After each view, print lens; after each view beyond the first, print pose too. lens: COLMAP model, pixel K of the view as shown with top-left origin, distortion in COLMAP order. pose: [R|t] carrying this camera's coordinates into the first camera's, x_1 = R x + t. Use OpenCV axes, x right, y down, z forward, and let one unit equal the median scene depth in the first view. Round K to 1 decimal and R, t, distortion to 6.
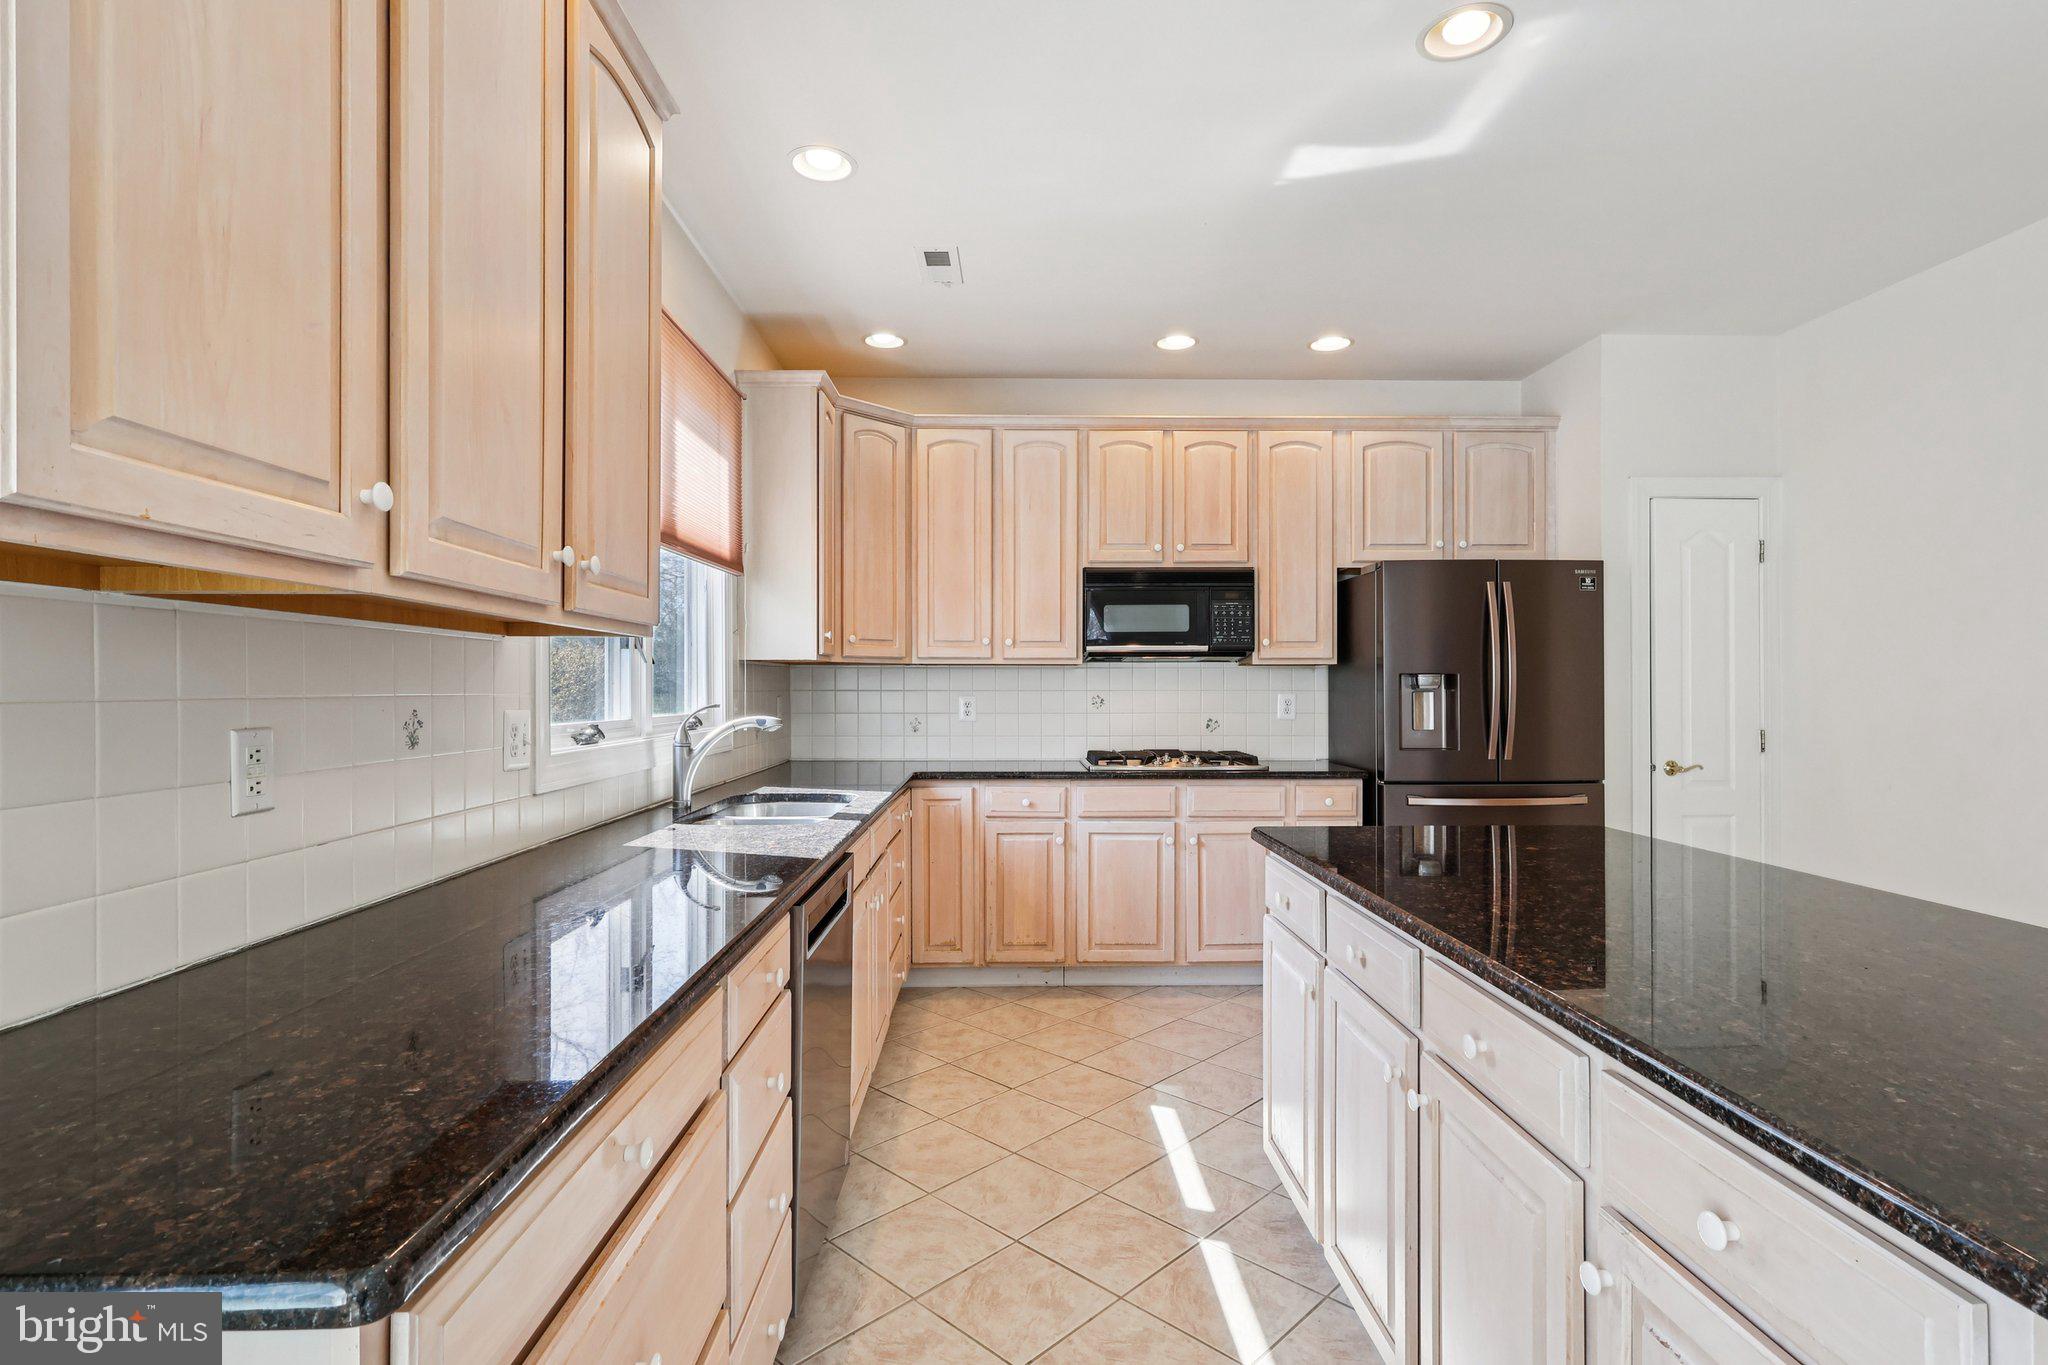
lens RADIAL K [[992.9, 0, 1018.9], [0, 992.9, 687.0], [0, 0, 1]] dist [-0.003593, -0.000597]
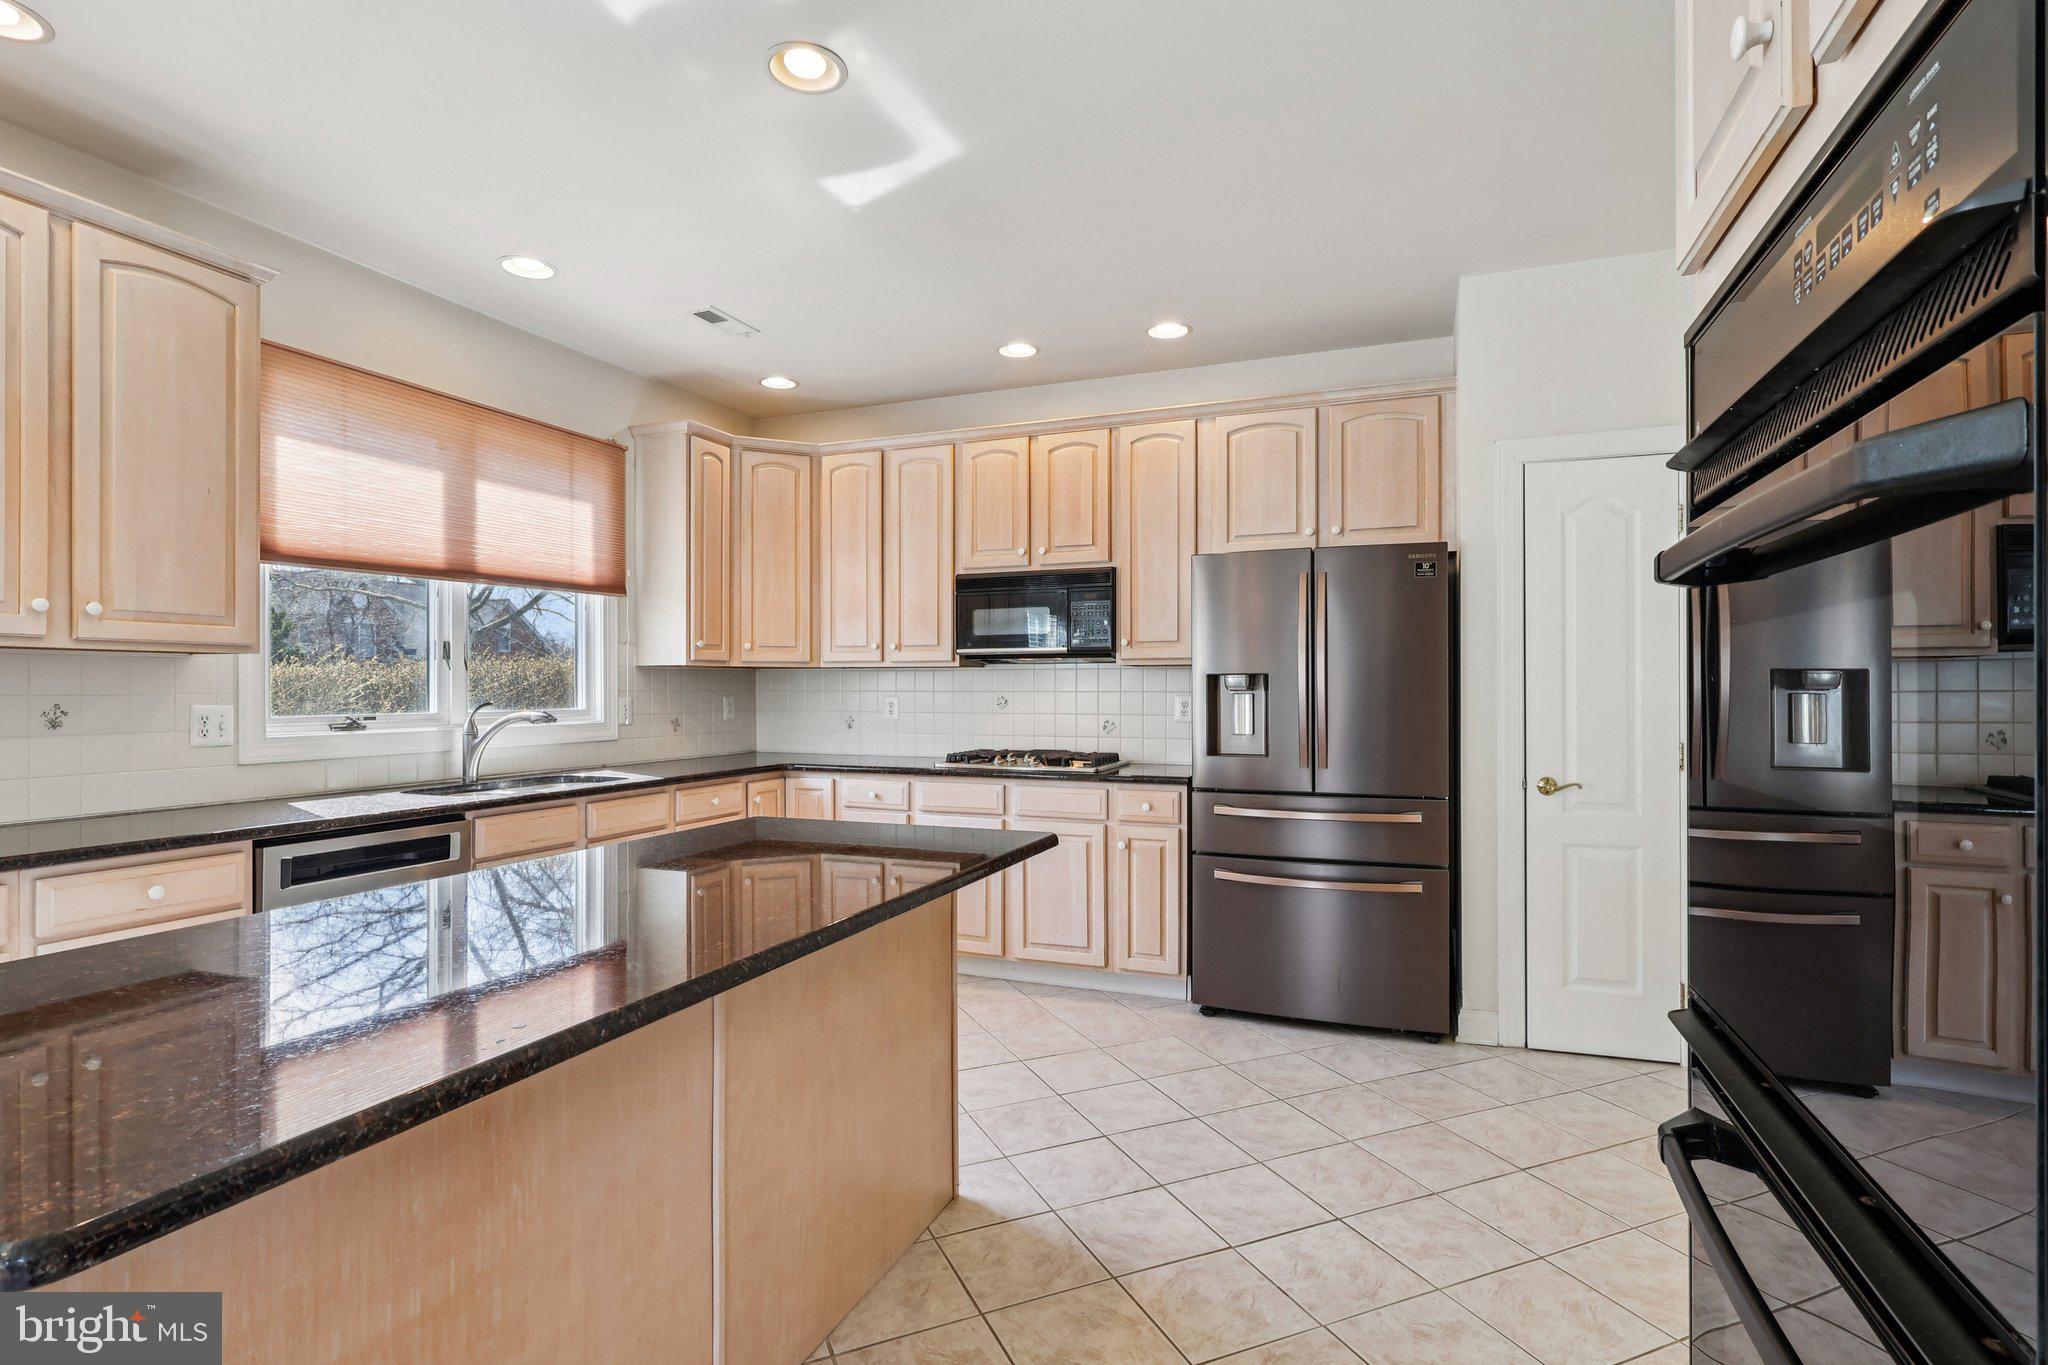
lens RADIAL K [[992.9, 0, 1018.9], [0, 992.9, 687.0], [0, 0, 1]] dist [-0.003593, -0.000597]
pose [[0.922999, -0.000207, -0.384803, 0.530578], [0.000237, 1.000000, 0.000028, -0.001345], [0.384803, -0.000117, 0.922999, 0.056302]]
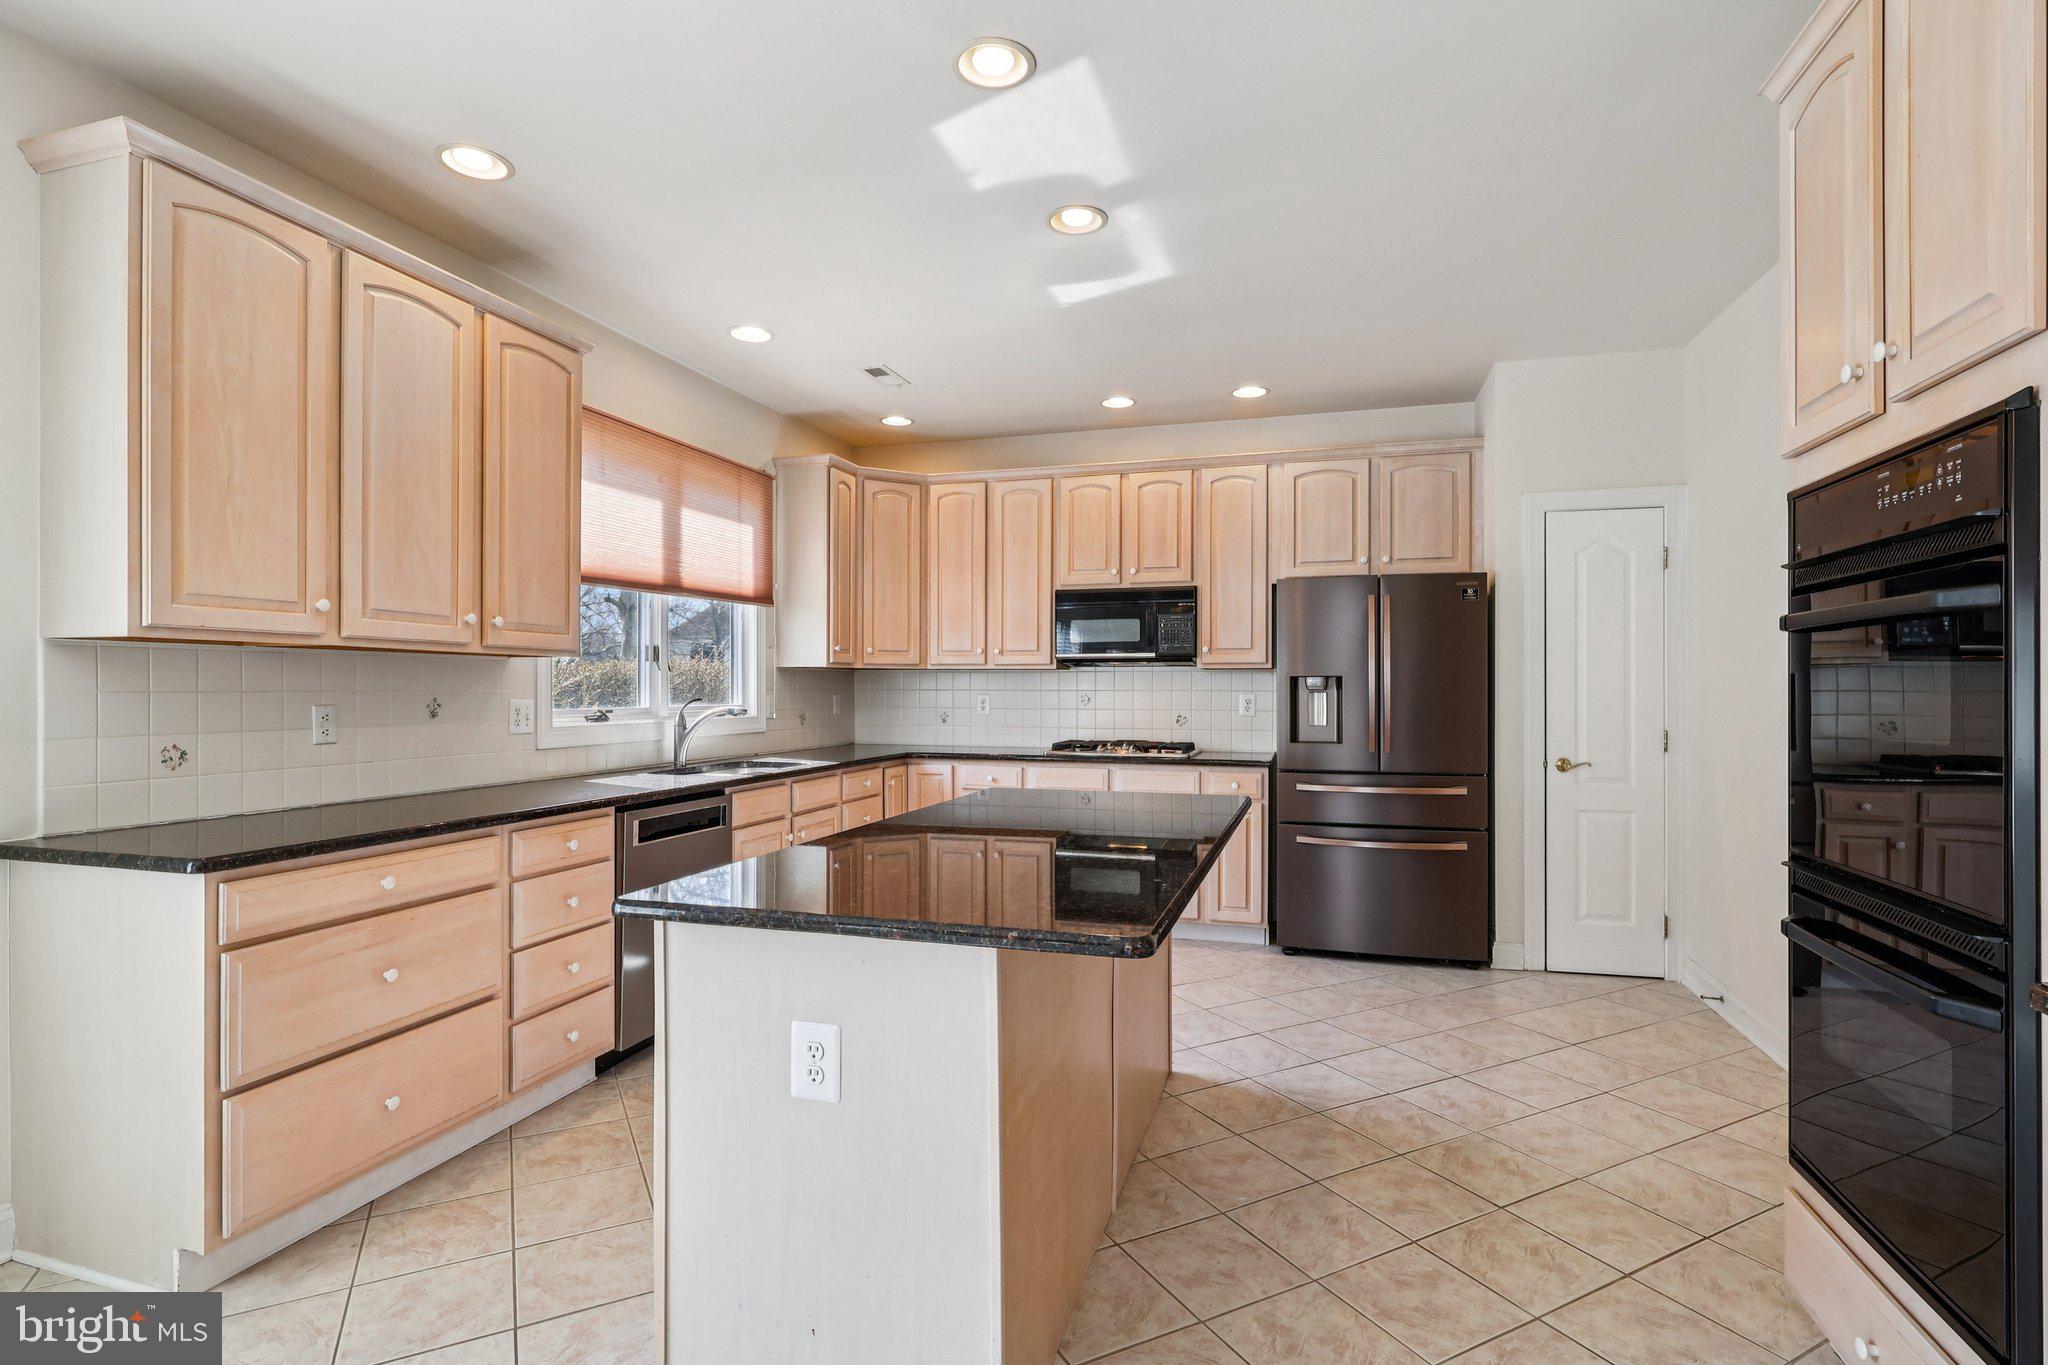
lens RADIAL K [[992.9, 0, 1018.9], [0, 992.9, 687.0], [0, 0, 1]] dist [-0.003593, -0.000597]
pose [[0.950973, 0.002187, -0.309267, 0.402283], [-0.002389, 0.999997, -0.000275, -0.000123], [0.309266, 0.001000, 0.950975, -0.179381]]
